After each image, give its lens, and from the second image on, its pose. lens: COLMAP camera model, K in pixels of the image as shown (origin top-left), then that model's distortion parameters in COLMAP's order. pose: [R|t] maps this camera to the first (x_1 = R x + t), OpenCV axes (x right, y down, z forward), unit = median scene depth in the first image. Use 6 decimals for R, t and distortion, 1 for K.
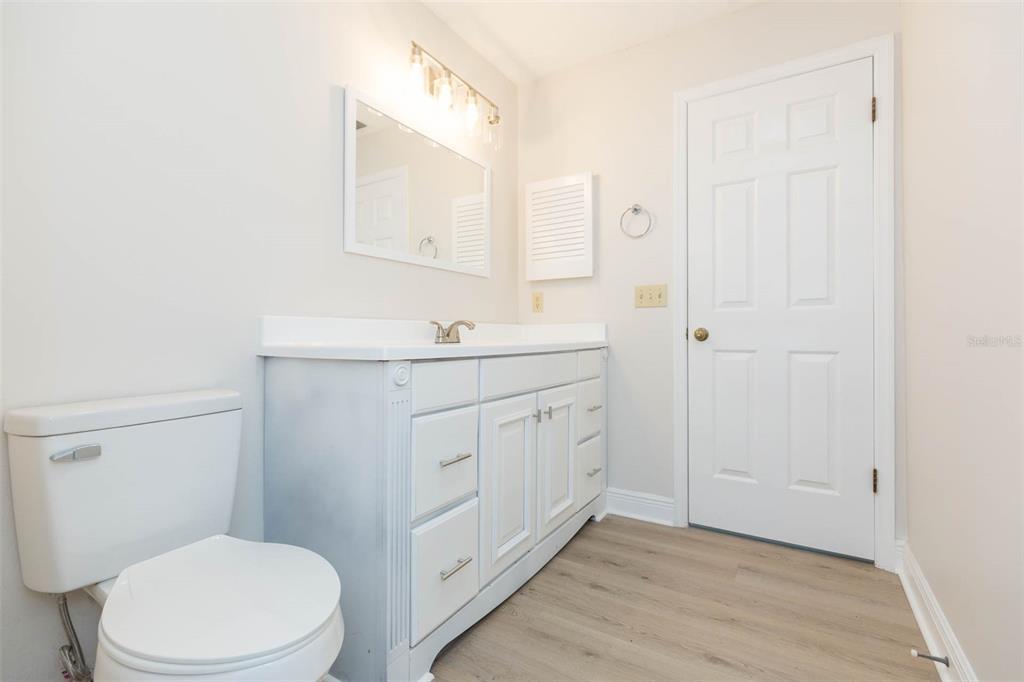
lens RADIAL K [[463.2, 0, 517.3], [0, 463.2, 325.2], [0, 0, 1]] dist [0.006366, -0.002054]
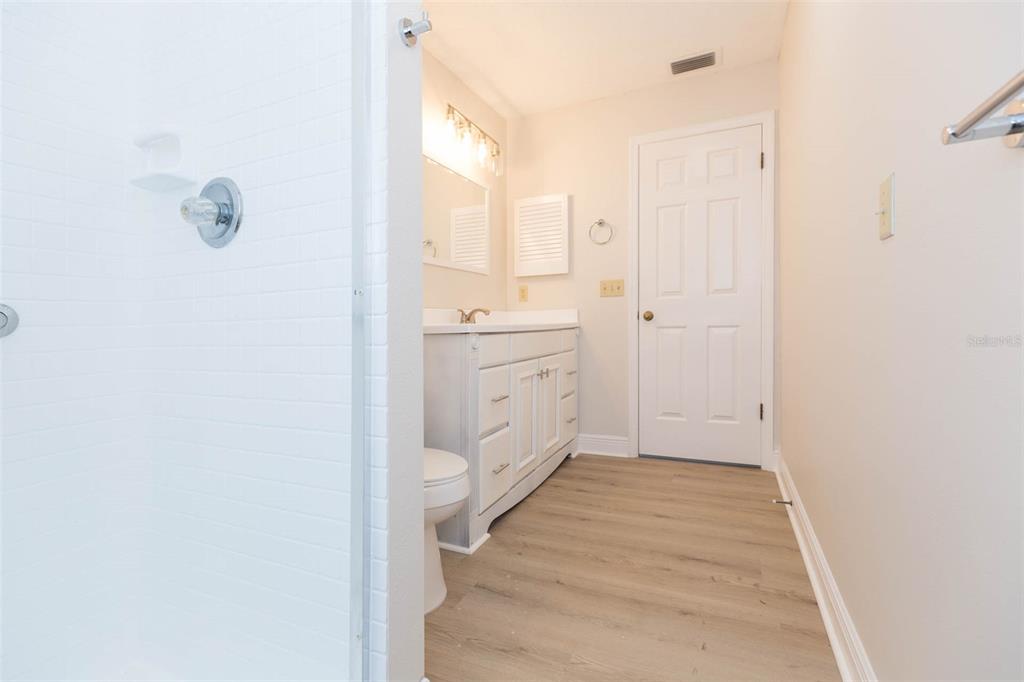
lens RADIAL K [[463.2, 0, 514.3], [0, 463.2, 341.1], [0, 0, 1]] dist [0.006366, -0.002054]
pose [[0.992420, -0.025353, 0.120248, -0.184468], [0.018318, 0.998075, 0.059257, 0.006856], [-0.121518, -0.056605, 0.990974, -0.356165]]
